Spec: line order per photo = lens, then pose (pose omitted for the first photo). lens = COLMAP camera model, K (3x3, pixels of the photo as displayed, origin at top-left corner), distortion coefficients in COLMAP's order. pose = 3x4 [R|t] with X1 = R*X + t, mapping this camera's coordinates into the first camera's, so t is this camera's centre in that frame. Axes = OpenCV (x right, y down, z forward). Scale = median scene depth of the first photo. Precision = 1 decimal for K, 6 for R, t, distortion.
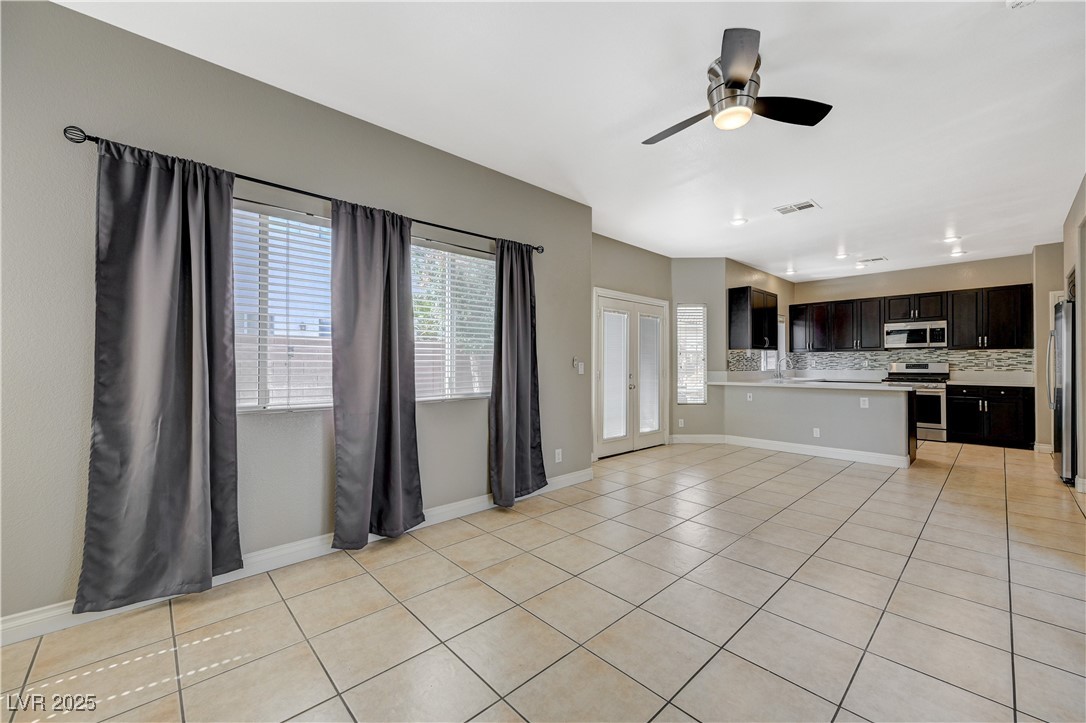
lens RADIAL K [[430.8, 0, 546.9], [0, 430.8, 361.3], [0, 0, 1]] dist [0.000489, -0.000266]
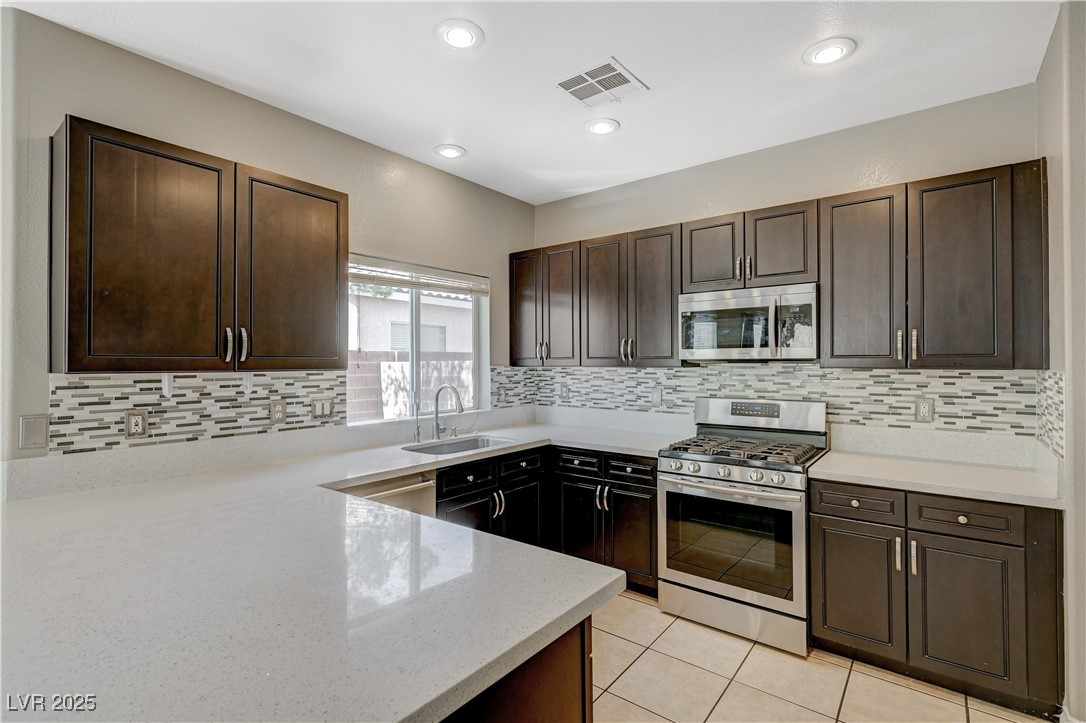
lens RADIAL K [[508.5, 0, 549.7], [0, 508.5, 359.5], [0, 0, 1]] dist [0.003841, 0.001069]
pose [[0.988687, -0.001433, 0.149987, 0.681178], [0.001428, 0.999999, 0.000138, -0.035455], [-0.149987, 0.000078, 0.988688, 0.653121]]
